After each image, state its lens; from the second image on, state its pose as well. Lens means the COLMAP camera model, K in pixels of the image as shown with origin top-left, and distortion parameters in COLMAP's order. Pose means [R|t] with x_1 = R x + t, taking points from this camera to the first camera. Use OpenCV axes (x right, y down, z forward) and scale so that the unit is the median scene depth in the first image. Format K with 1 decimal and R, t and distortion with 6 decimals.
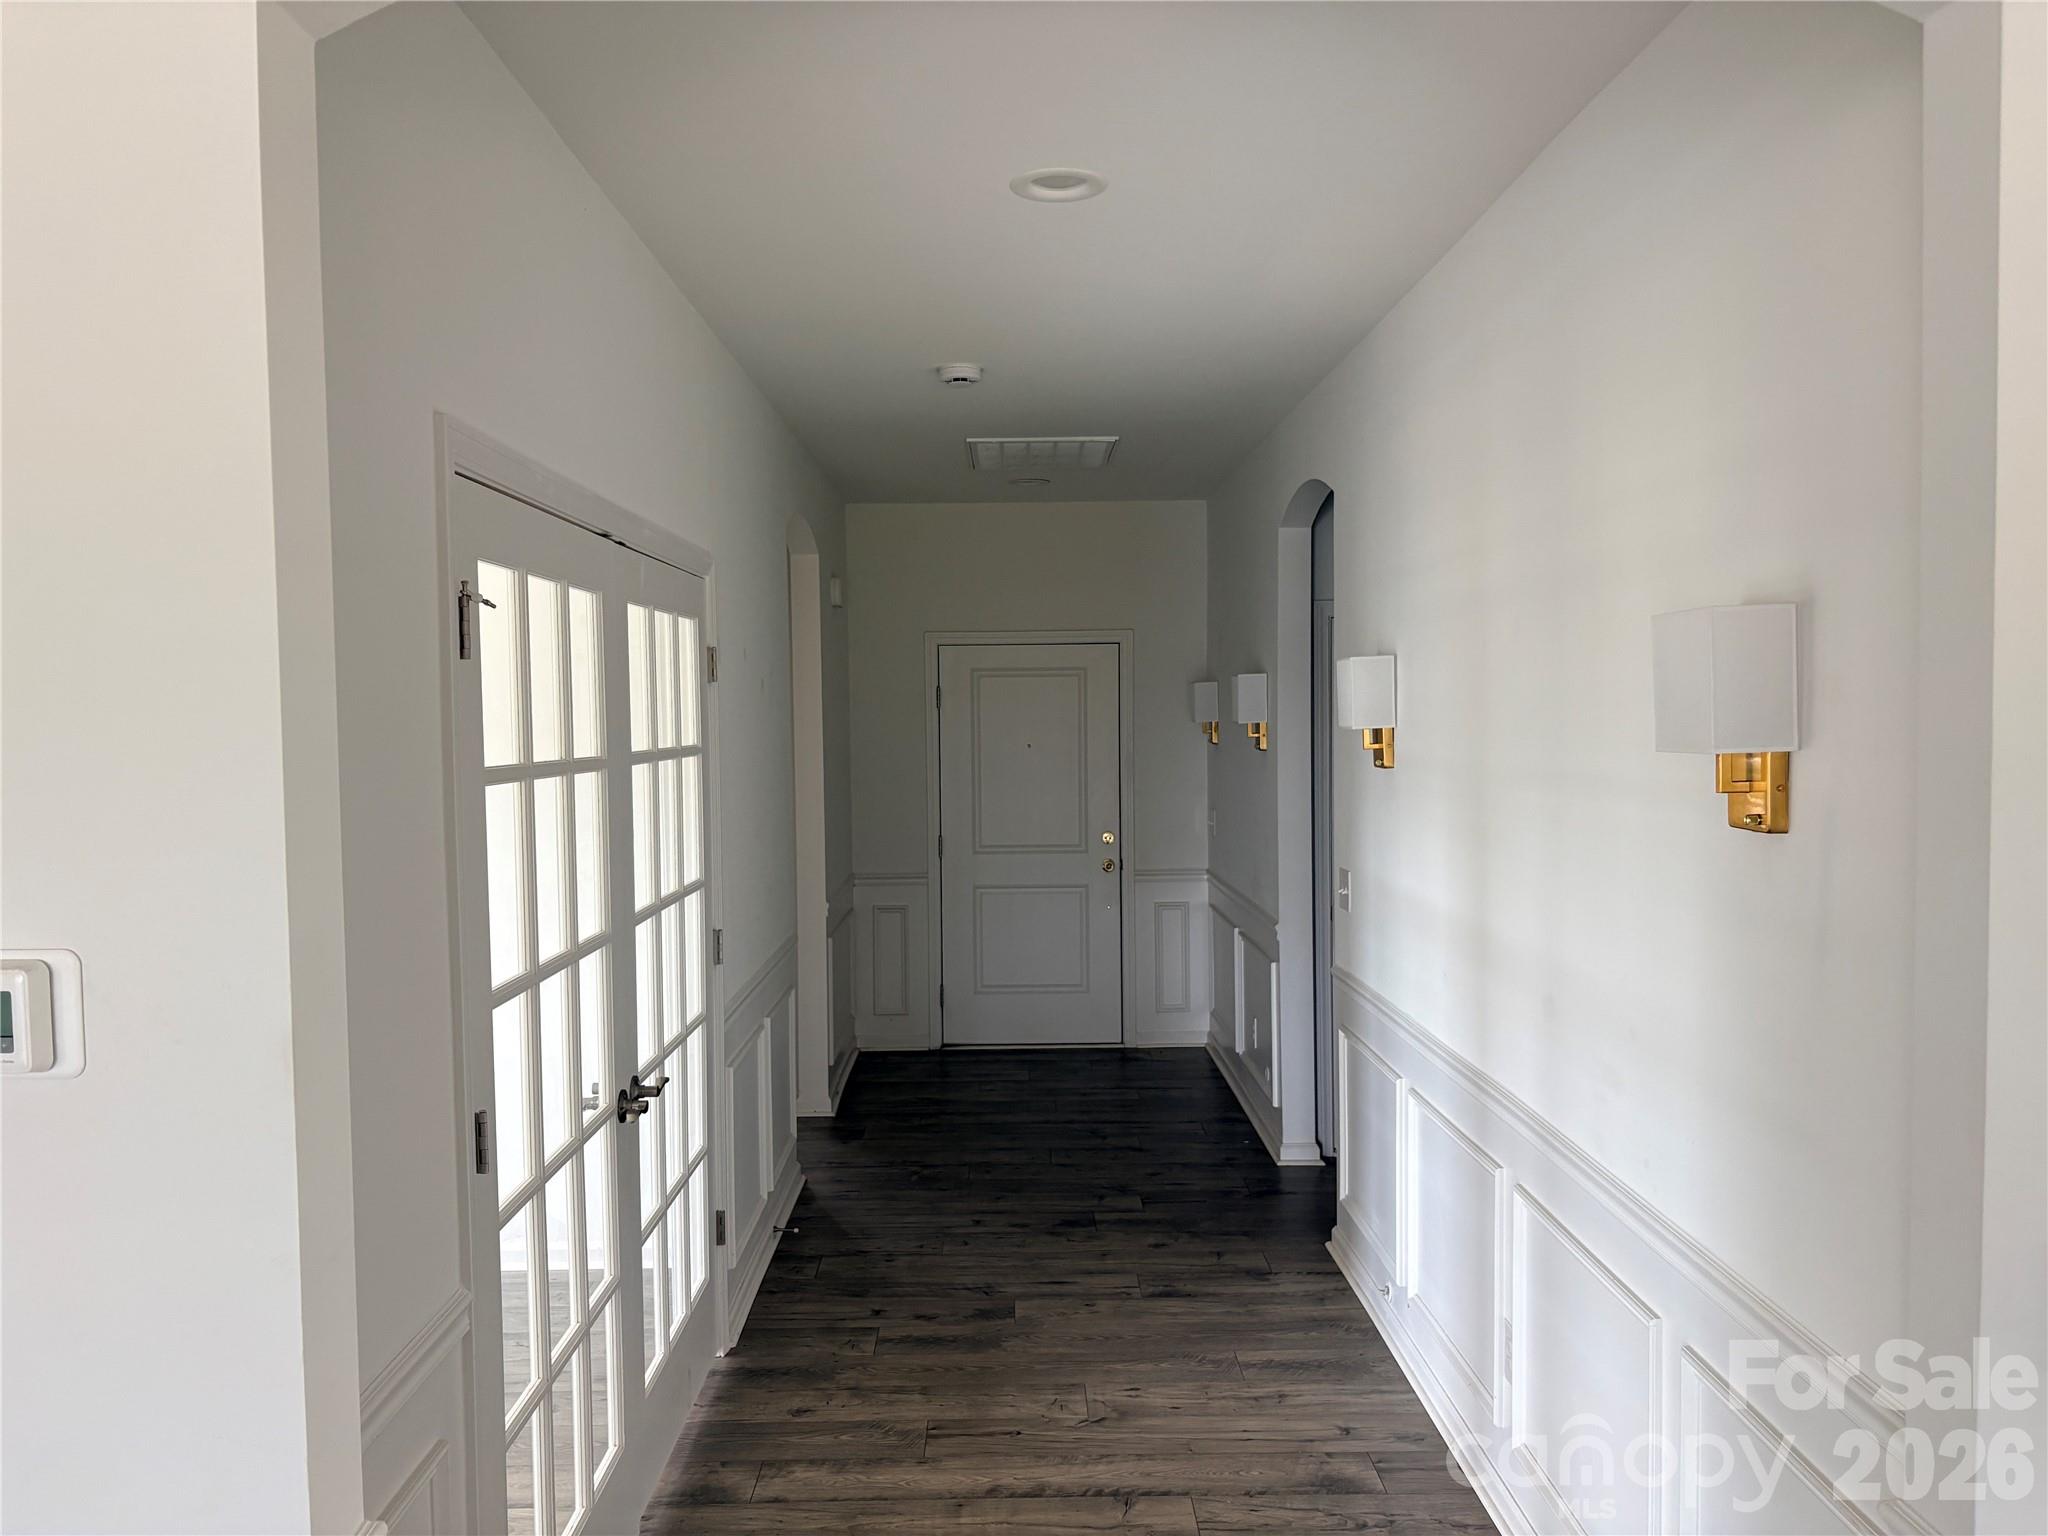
lens RADIAL K [[1547.0, 0, 1020.6], [0, 1547.0, 784.0], [0, 0, 1]] dist [0.038594, -0.008304]
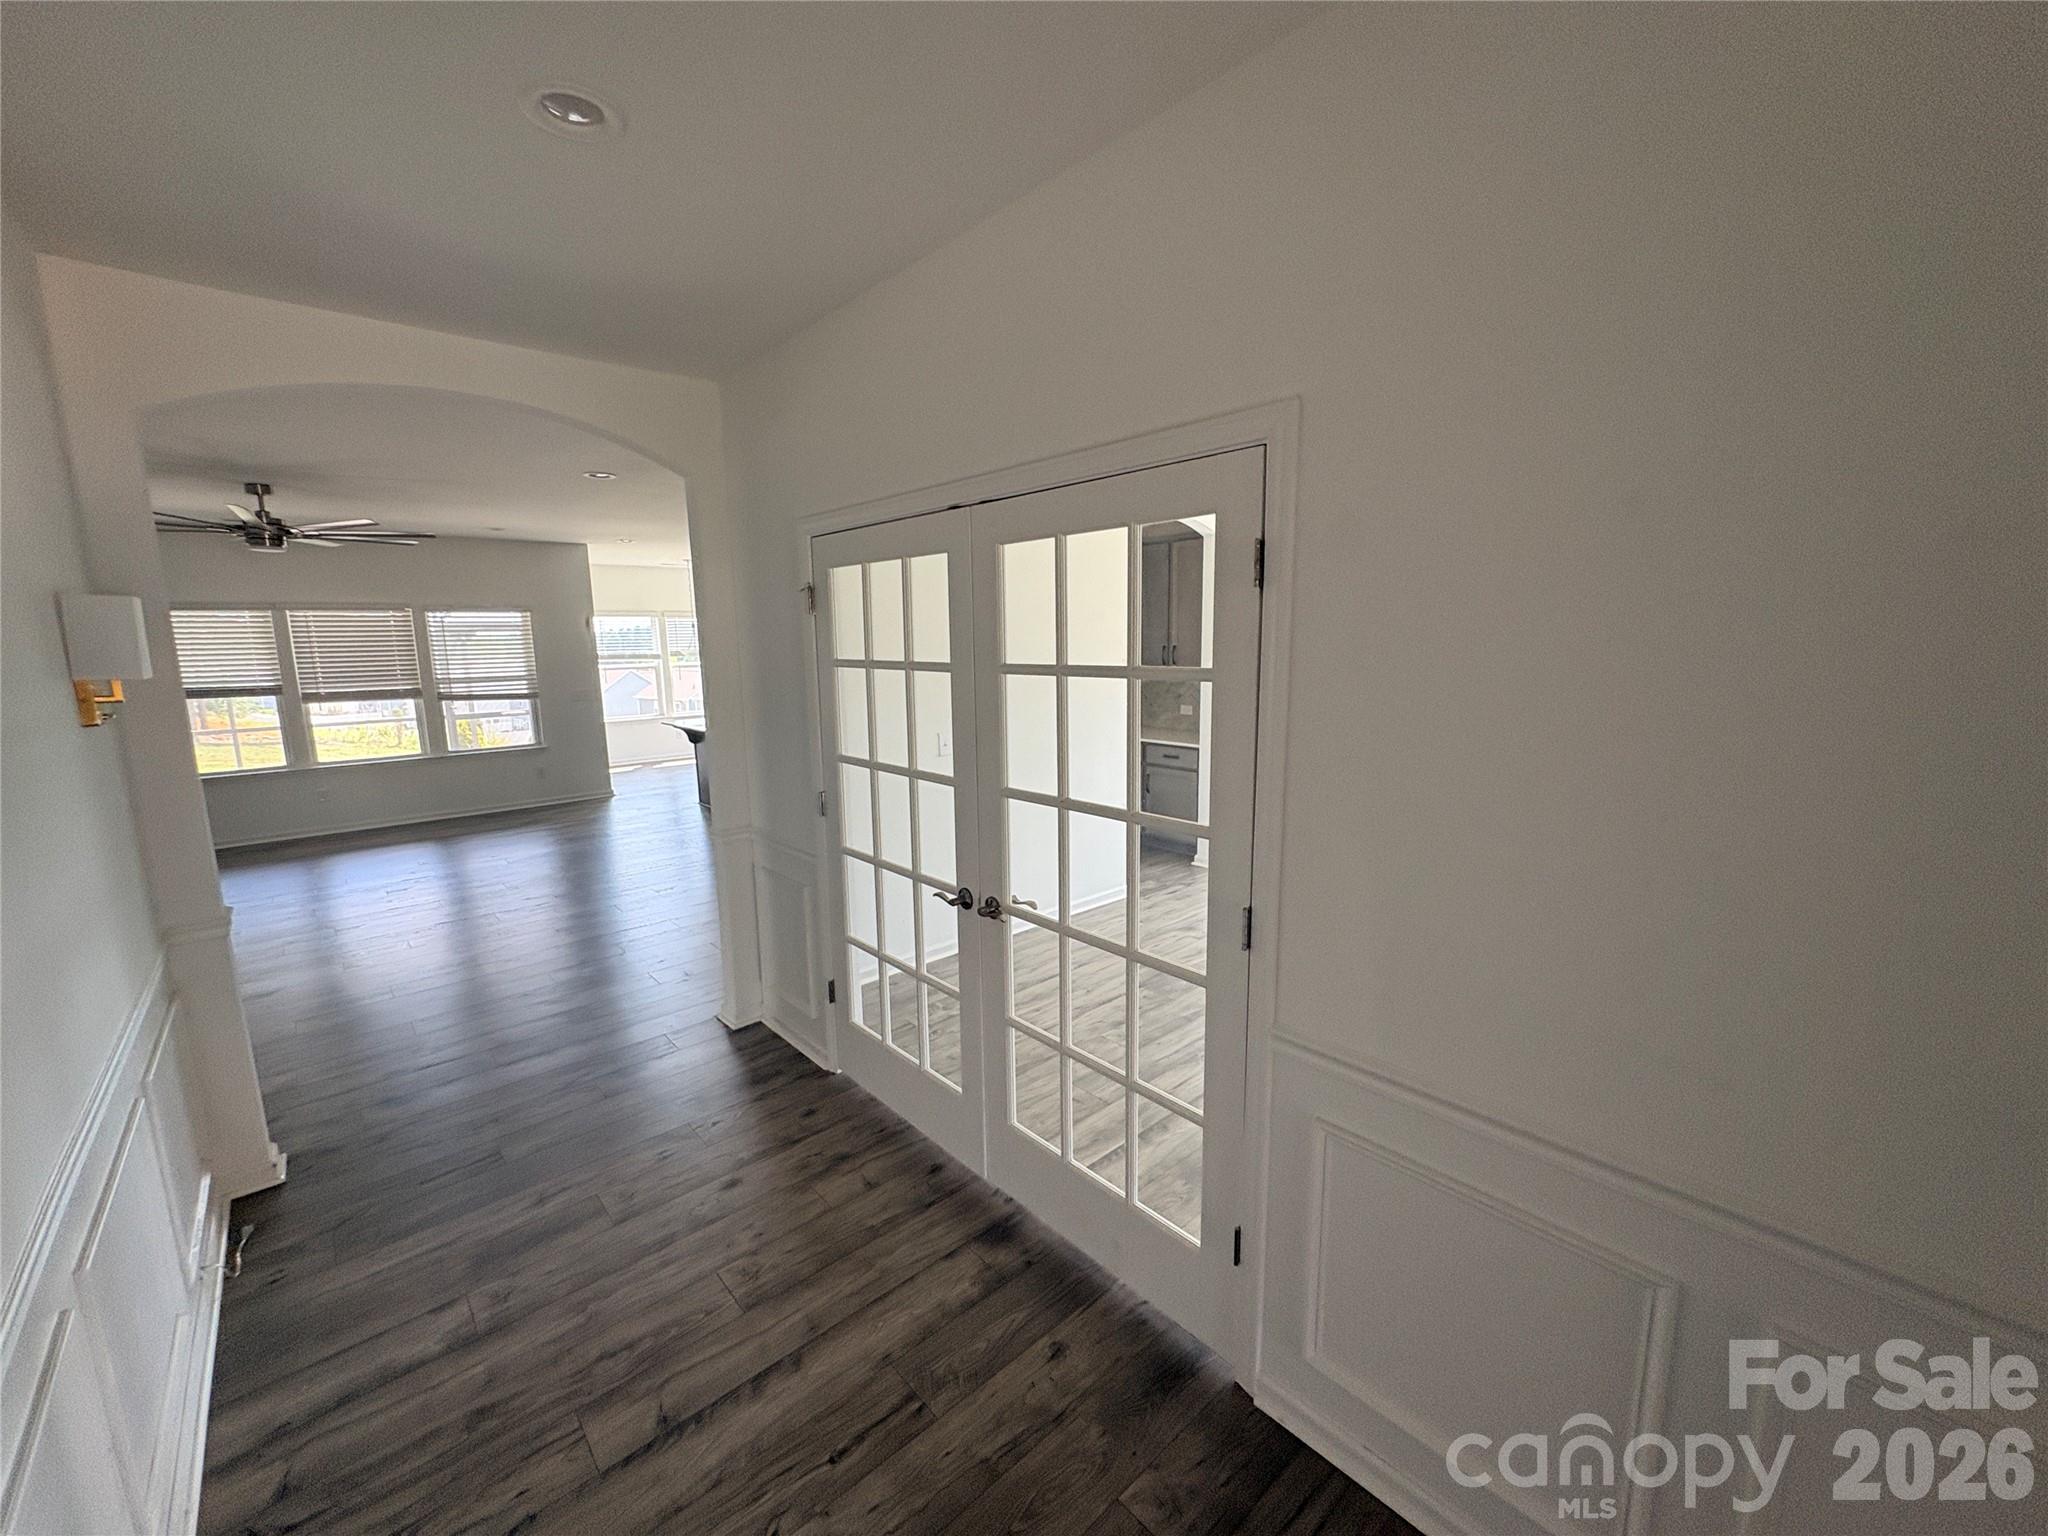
lens RADIAL K [[822.8, 0, 1024.0], [0, 822.8, 768.0], [0, 0, 1]] dist [0.002967, 0.000233]
pose [[-0.750184, 0.135454, -0.647206, 0.176648], [-0.000992, 0.978561, 0.205953, -0.071828], [0.661228, 0.155144, -0.733967, 1.427348]]
